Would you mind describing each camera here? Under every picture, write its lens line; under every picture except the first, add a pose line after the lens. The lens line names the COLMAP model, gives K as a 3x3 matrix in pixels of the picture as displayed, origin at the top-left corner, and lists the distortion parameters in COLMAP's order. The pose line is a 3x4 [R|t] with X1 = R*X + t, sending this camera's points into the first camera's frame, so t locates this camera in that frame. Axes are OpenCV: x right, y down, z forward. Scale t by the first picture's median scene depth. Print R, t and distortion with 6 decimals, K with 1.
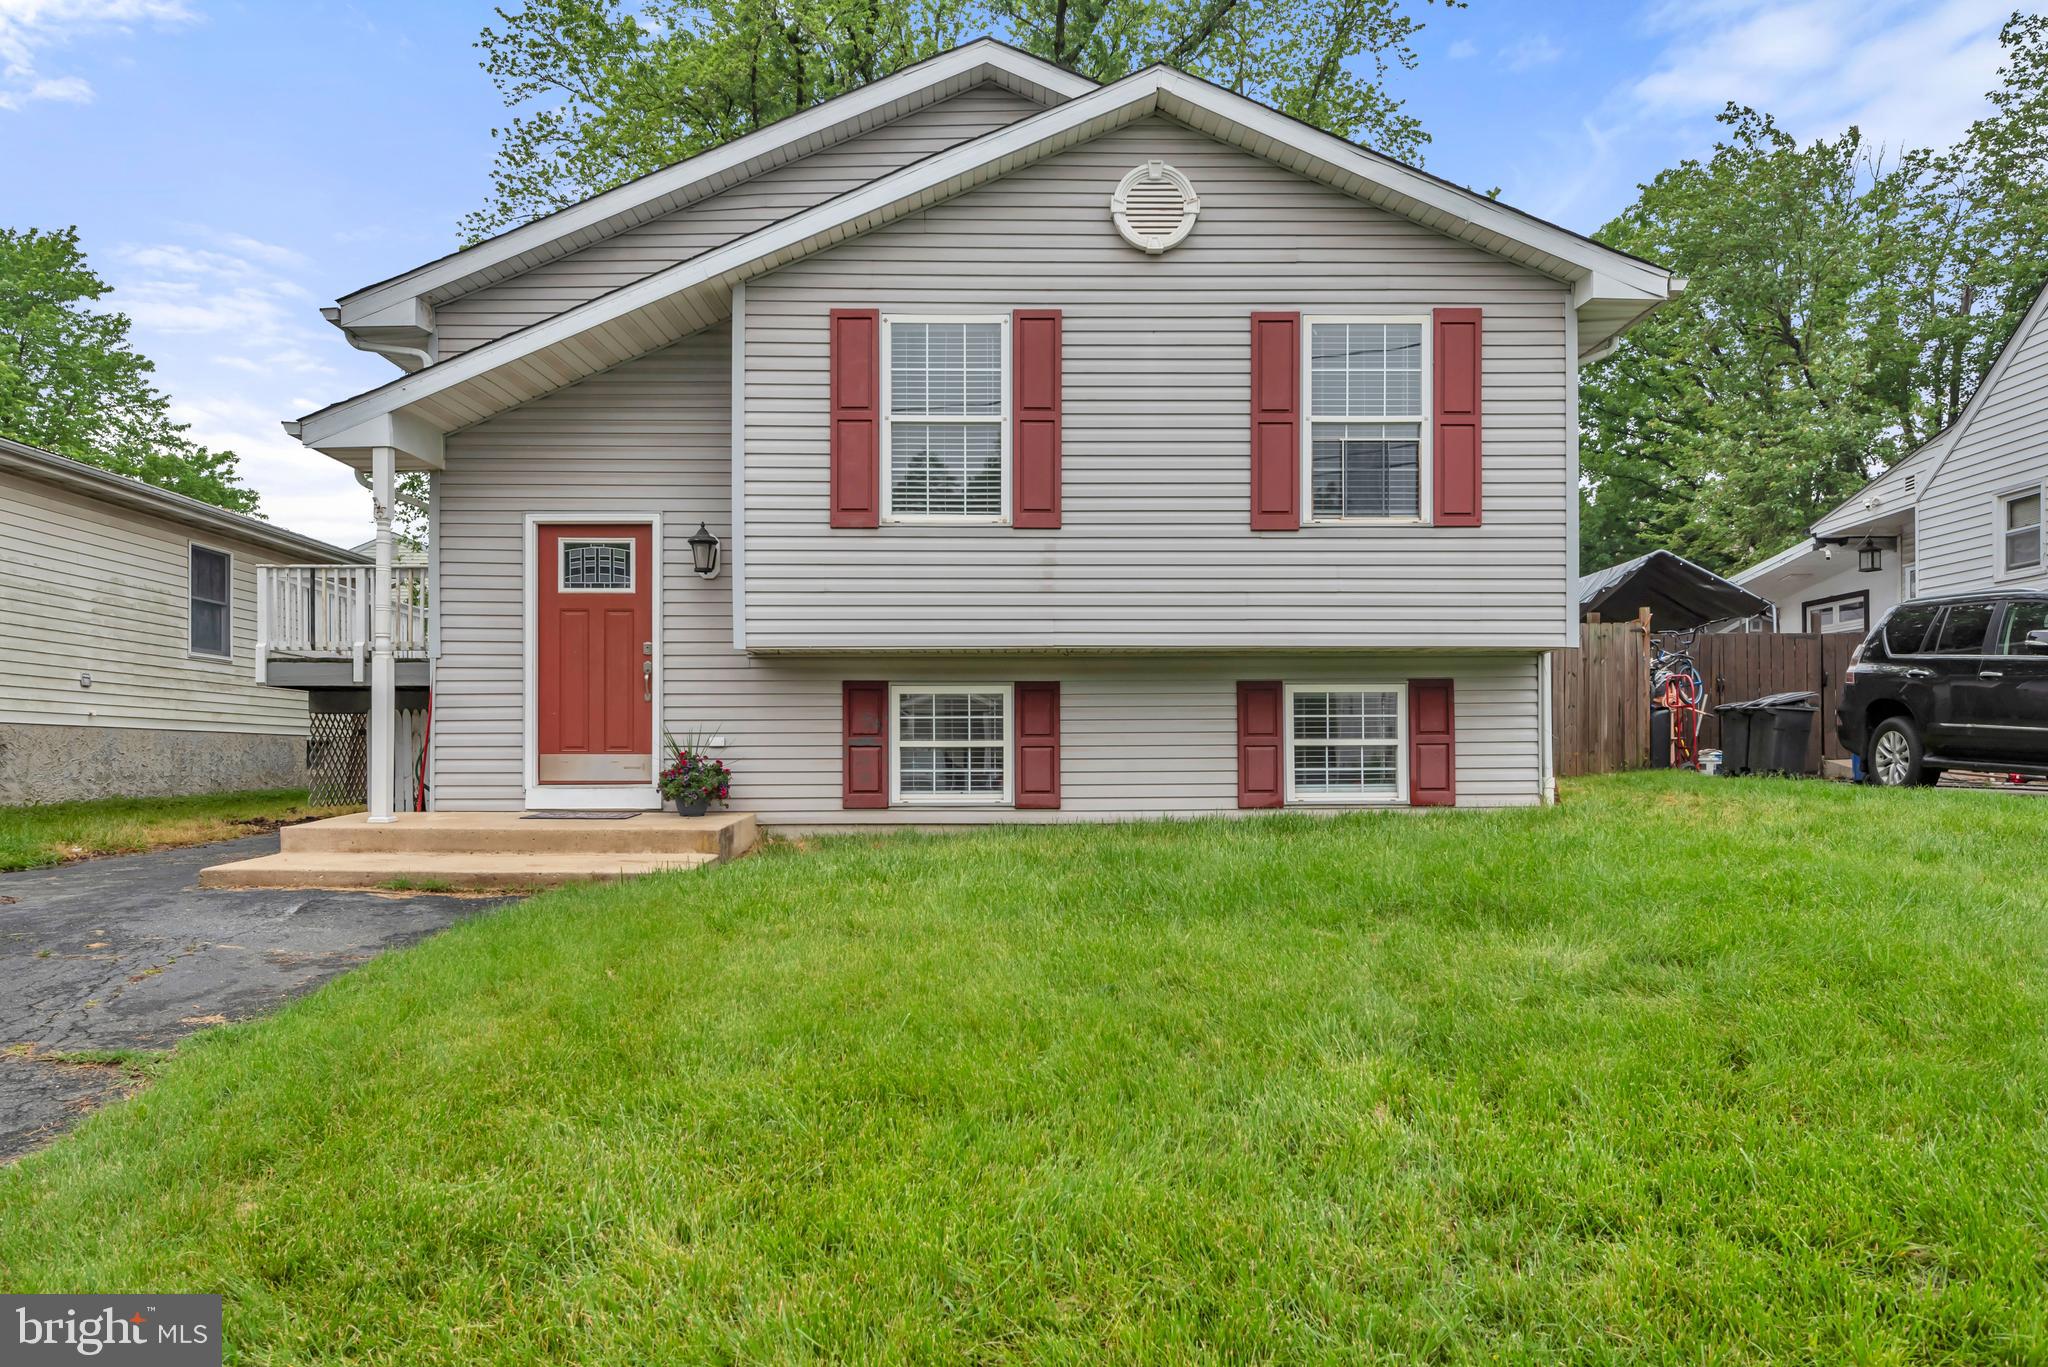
lens RADIAL K [[1427.2, 0, 1027.8], [0, 1427.2, 724.4], [0, 0, 1]] dist [0.013760, -0.000462]
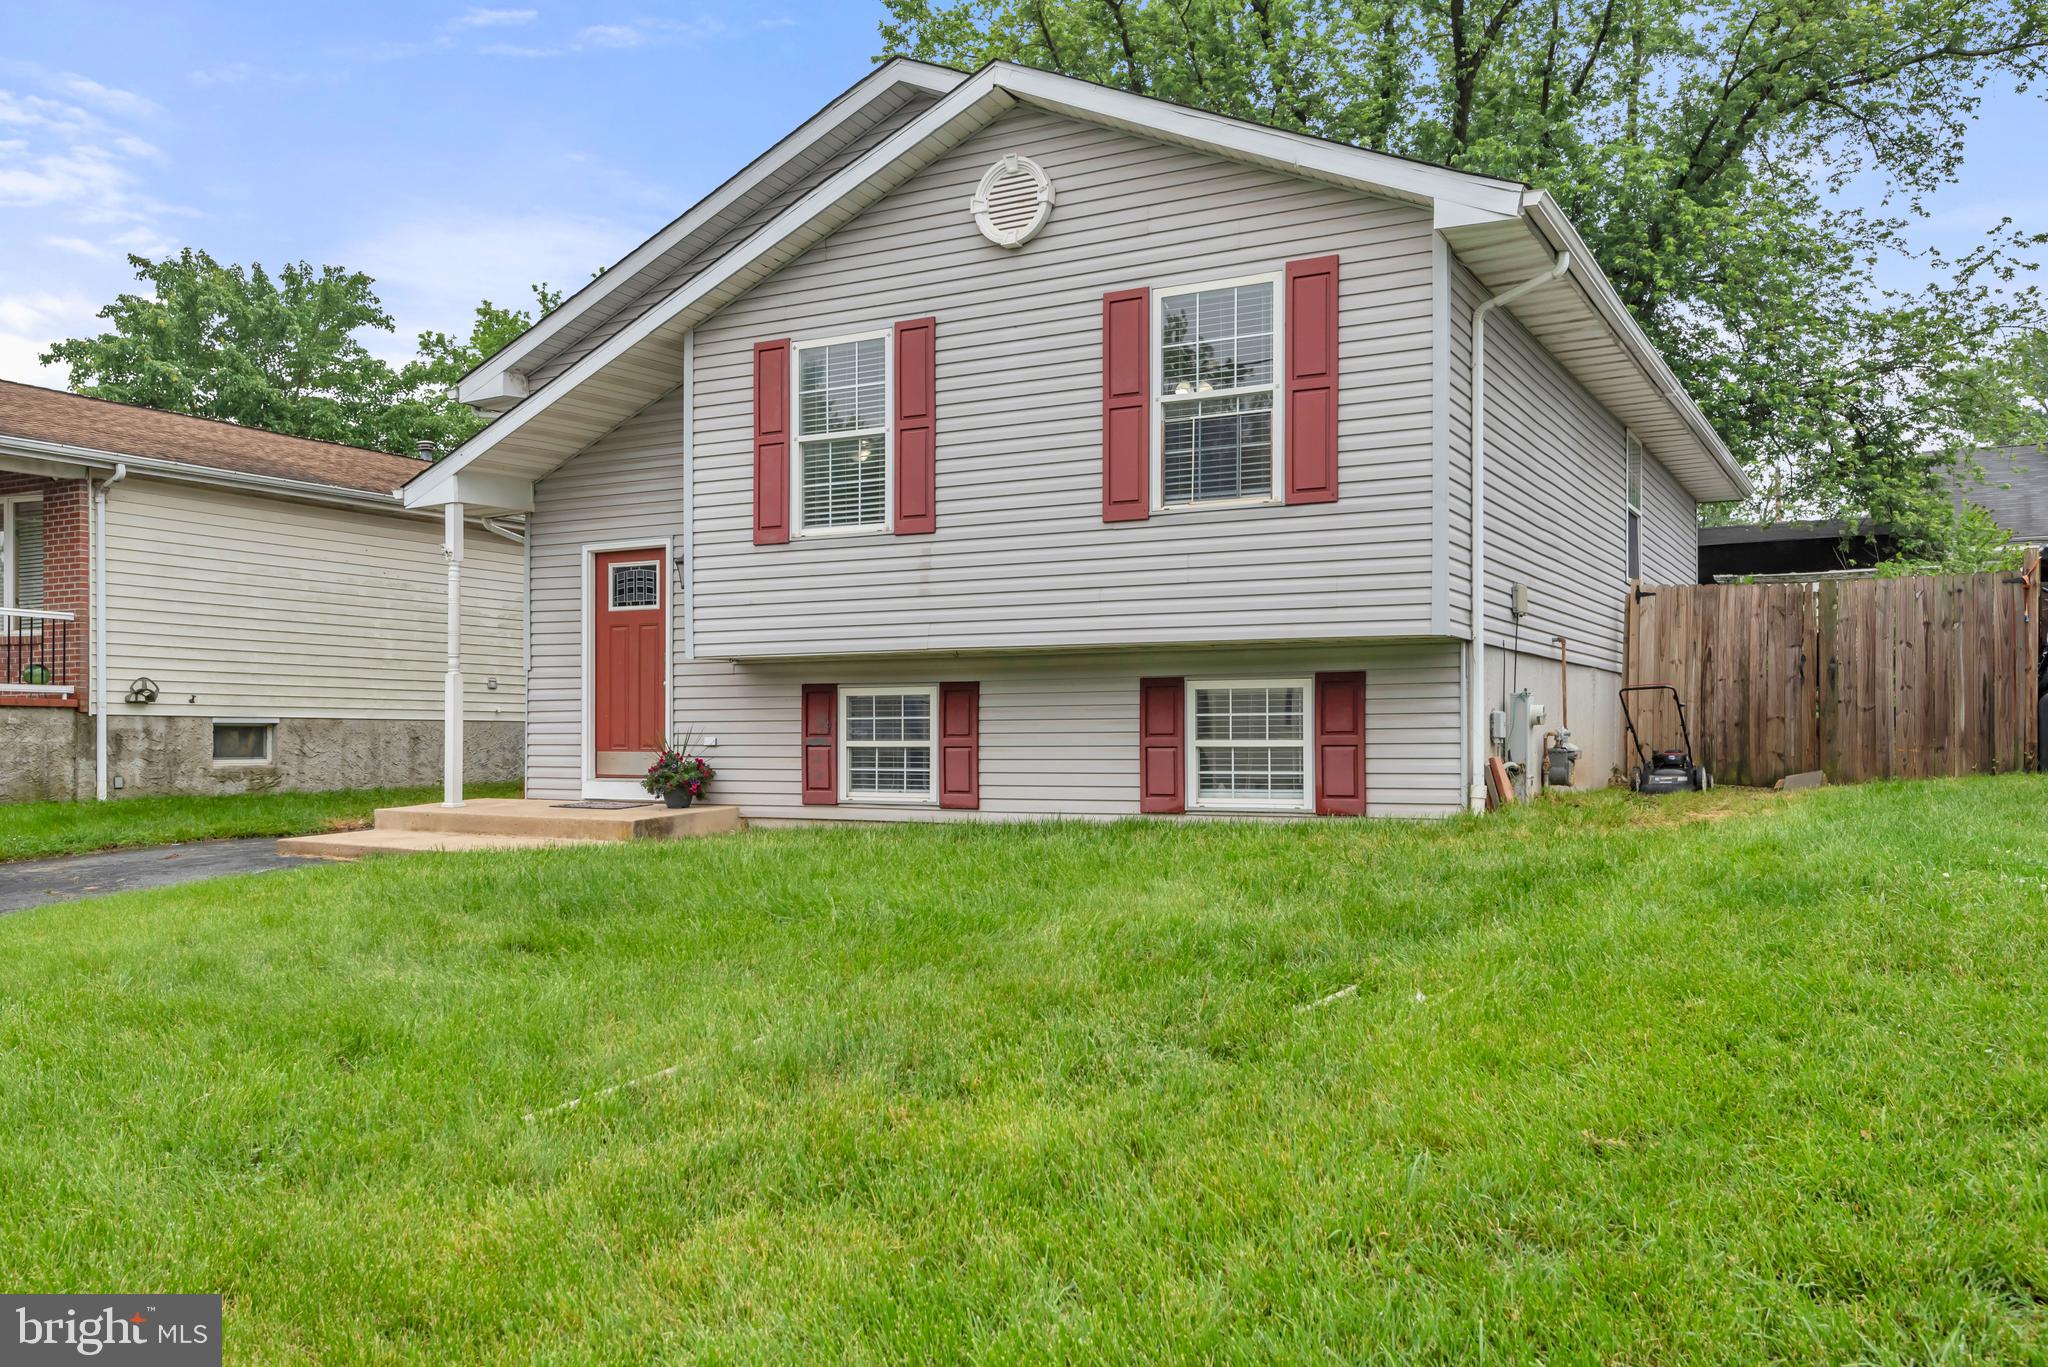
lens RADIAL K [[1640.1, 0, 1024.0], [0, 1640.1, 695.5], [0, 0, 1]] dist [0.008073, 0.002199]
pose [[0.866394, -0.011182, -0.499236, 0.628841], [0.011472, 0.999931, -0.002488, -0.017306], [0.499229, -0.003571, 0.866462, 0.021608]]
